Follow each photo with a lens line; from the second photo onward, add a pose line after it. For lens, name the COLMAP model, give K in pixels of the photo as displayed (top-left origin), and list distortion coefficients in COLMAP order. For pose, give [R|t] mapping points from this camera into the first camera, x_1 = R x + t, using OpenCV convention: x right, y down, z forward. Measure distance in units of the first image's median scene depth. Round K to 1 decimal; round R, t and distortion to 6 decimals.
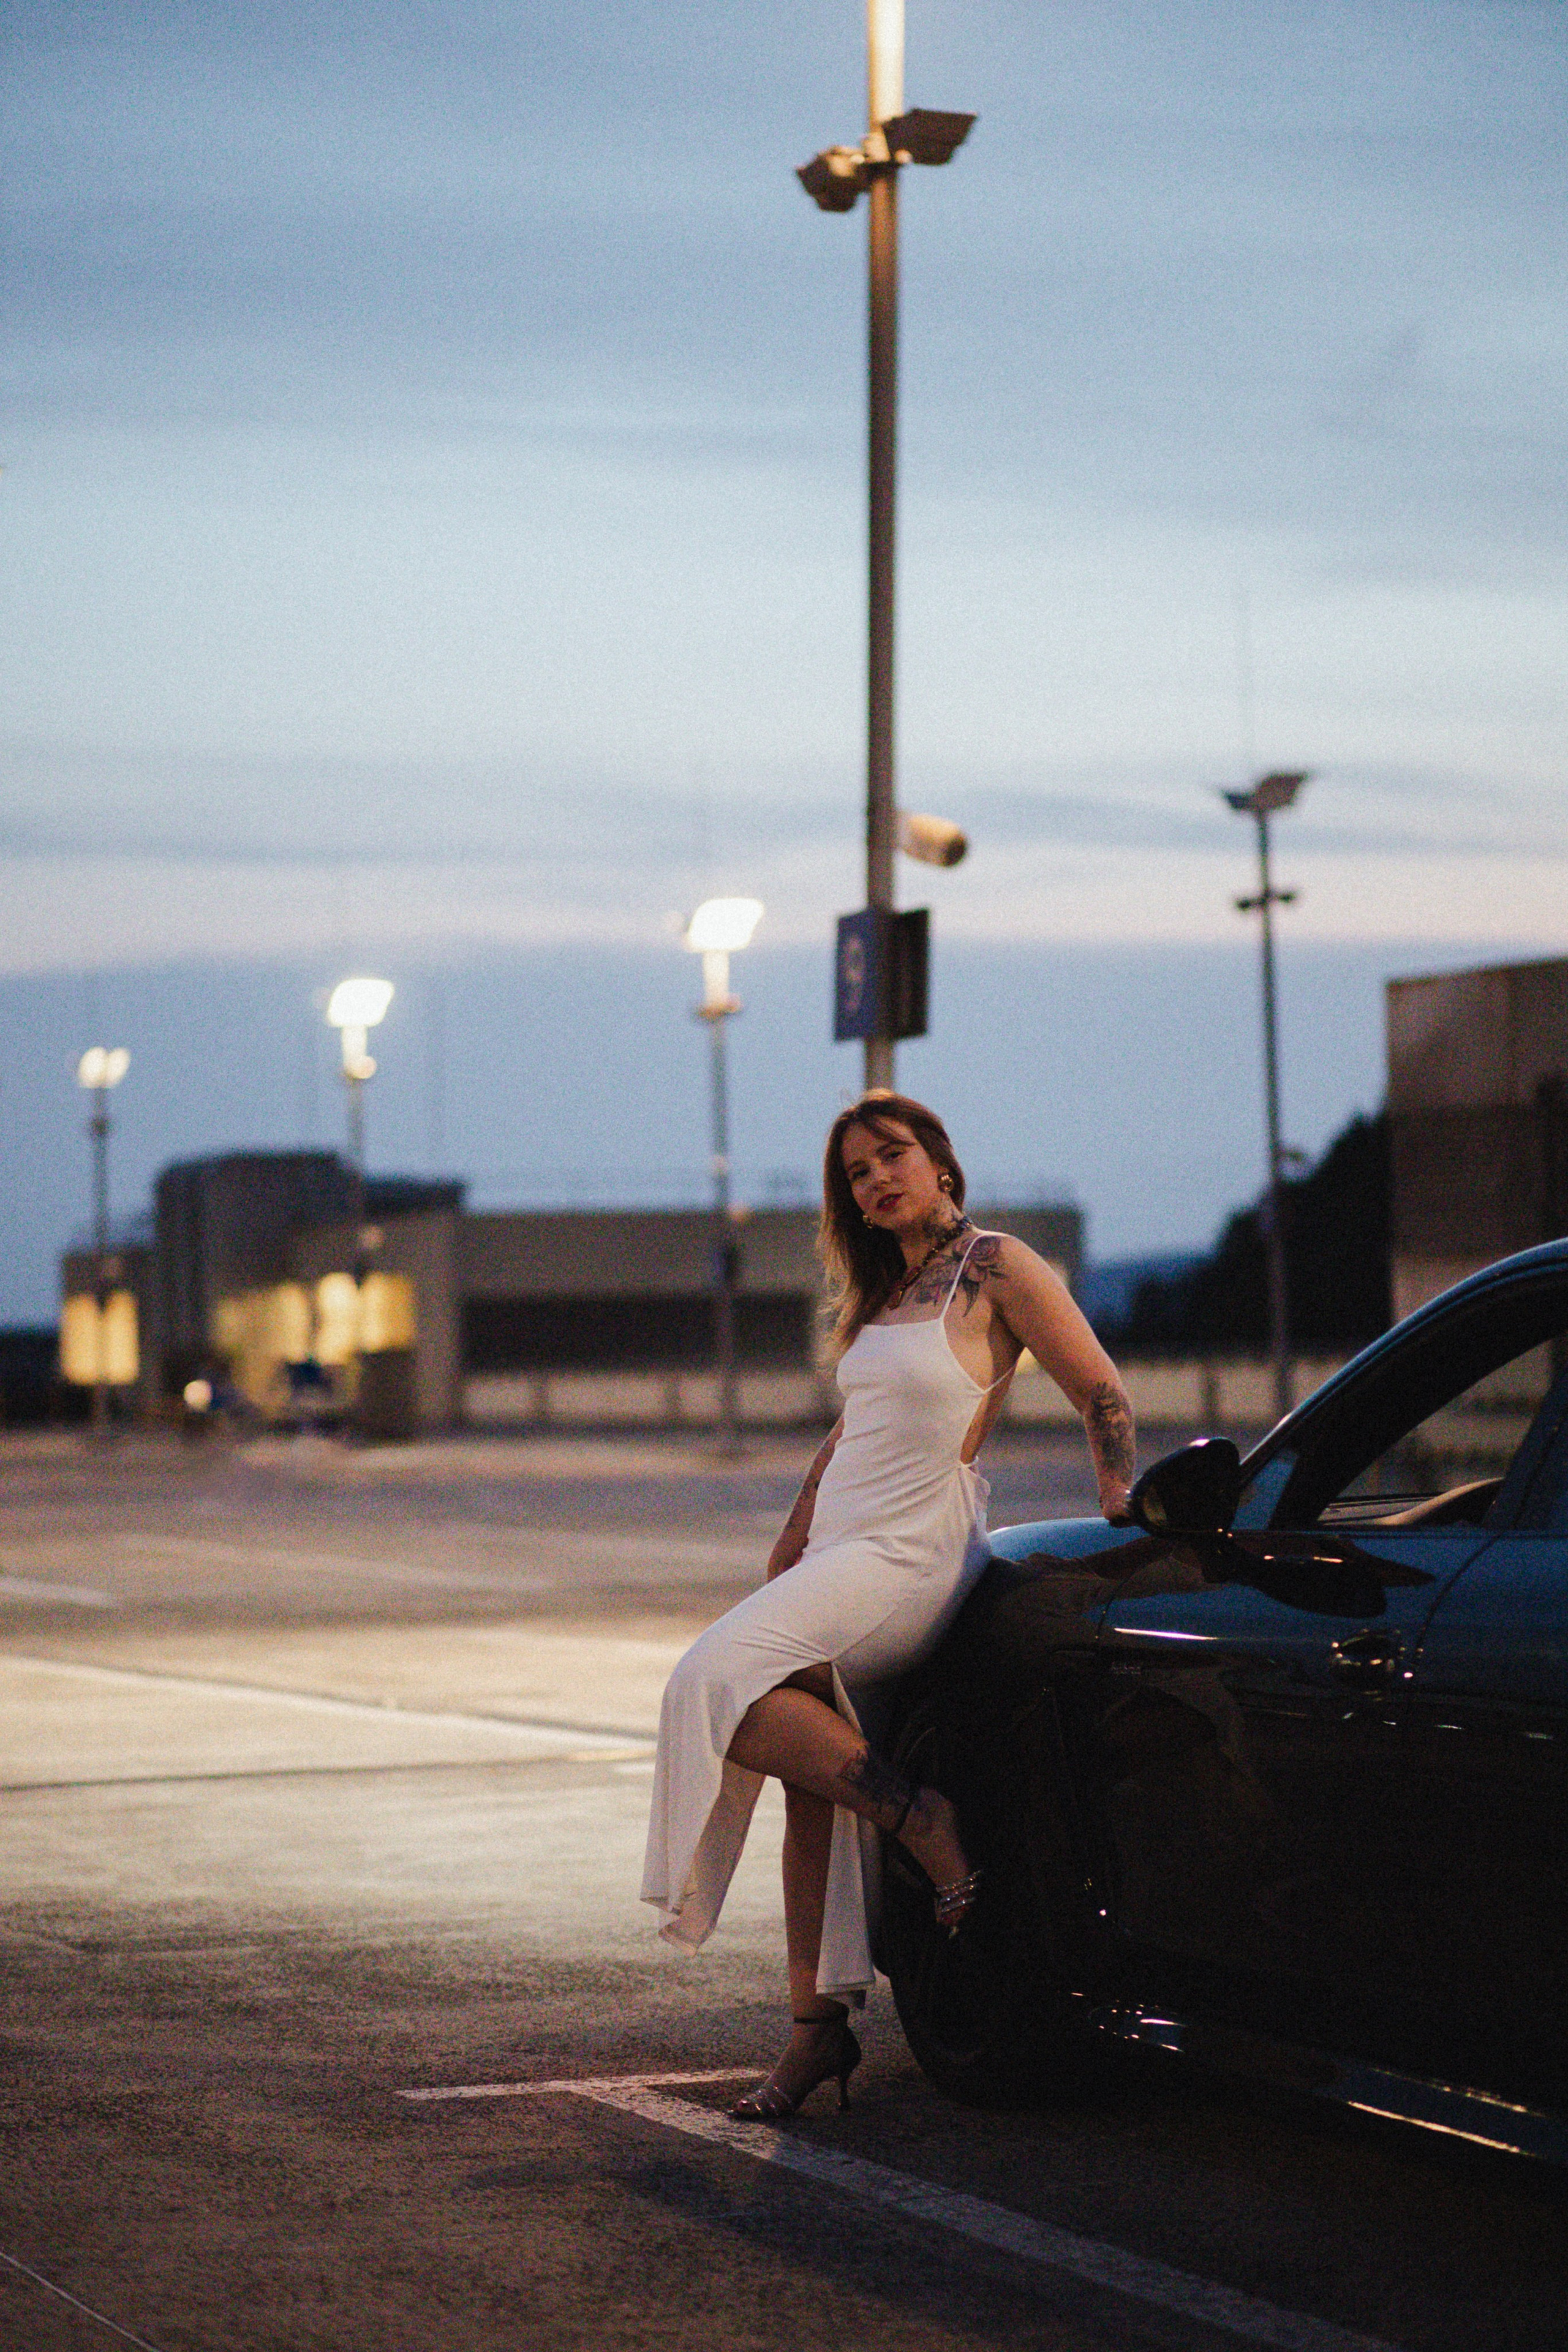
lens RADIAL K [[5755.1, 0, 820.4], [0, 5755.1, 1328.9], [0, 0, 1]] dist [0.053403, 0.000000]
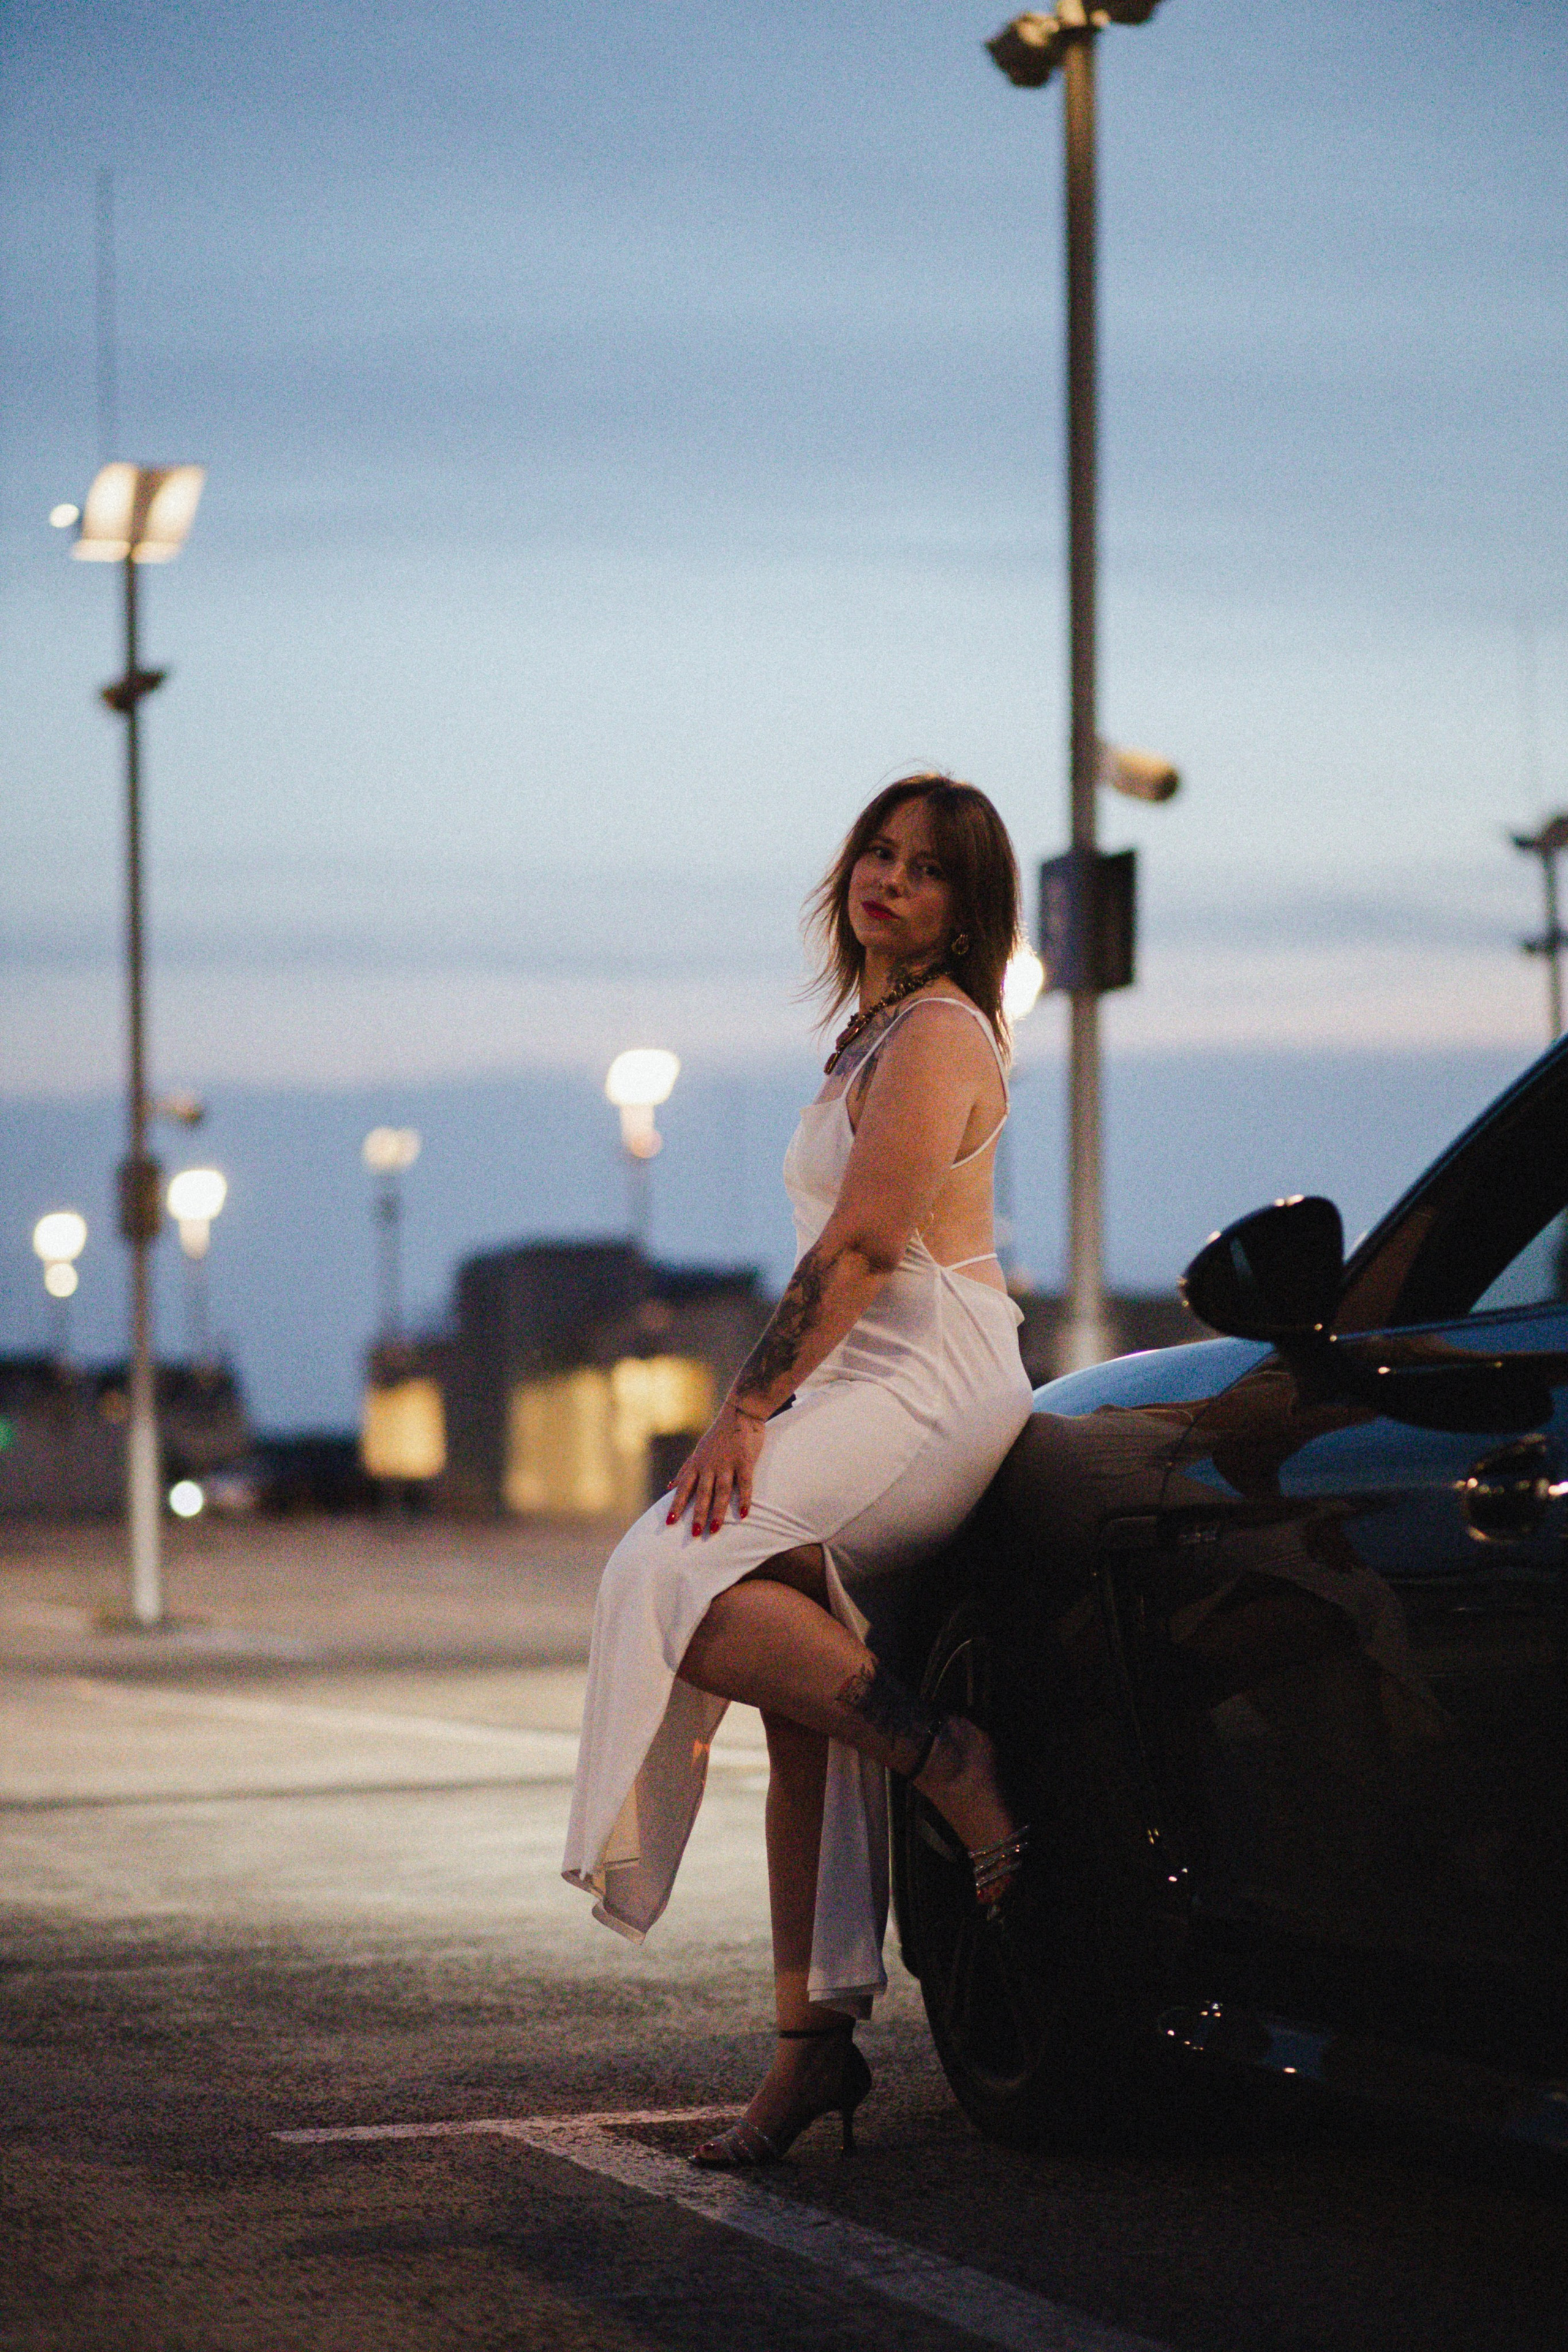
lens RADIAL K [[5755.1, 0, 789.2], [0, 5755.1, 1096.2], [0, 0, 1]] dist [0.053403, 0.000000]
pose [[0.998306, -0.008287, -0.057593, 0.031370], [0.005047, 0.998409, -0.056163, 0.031864], [0.057966, 0.055777, 0.996759, 0.195871]]
